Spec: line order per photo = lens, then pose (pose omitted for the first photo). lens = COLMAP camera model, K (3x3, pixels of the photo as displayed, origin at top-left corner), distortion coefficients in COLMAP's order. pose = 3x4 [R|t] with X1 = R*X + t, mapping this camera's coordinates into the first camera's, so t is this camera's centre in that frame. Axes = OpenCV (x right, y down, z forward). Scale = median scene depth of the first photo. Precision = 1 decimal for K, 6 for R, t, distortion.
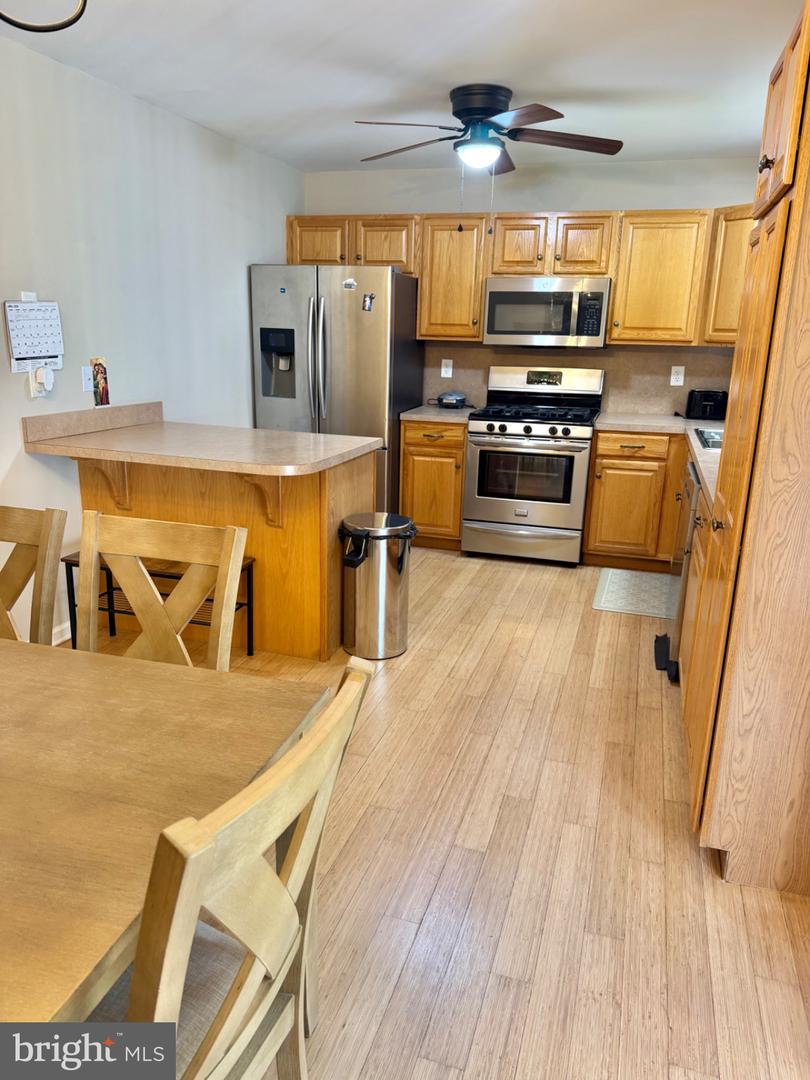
lens RADIAL K [[789.0, 0, 405.0], [0, 789.0, 540.0], [0, 0, 1]] dist [0.108376, -0.003803]
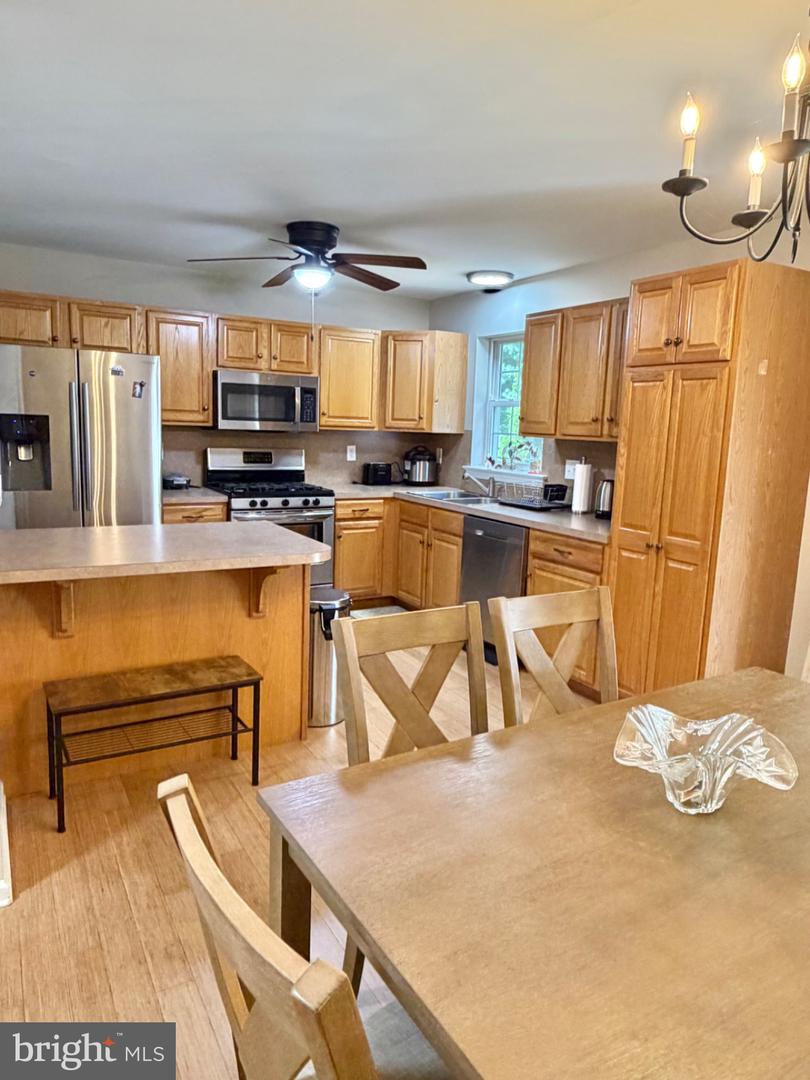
lens RADIAL K [[736.4, 0, 405.0], [0, 736.4, 540.0], [0, 0, 1]] dist [0.032015, 0.001249]
pose [[0.690726, -0.119803, 0.713124, -0.483425], [0.172232, 0.985056, -0.001335, -0.056526], [-0.702306, 0.123745, 0.701037, 0.148988]]
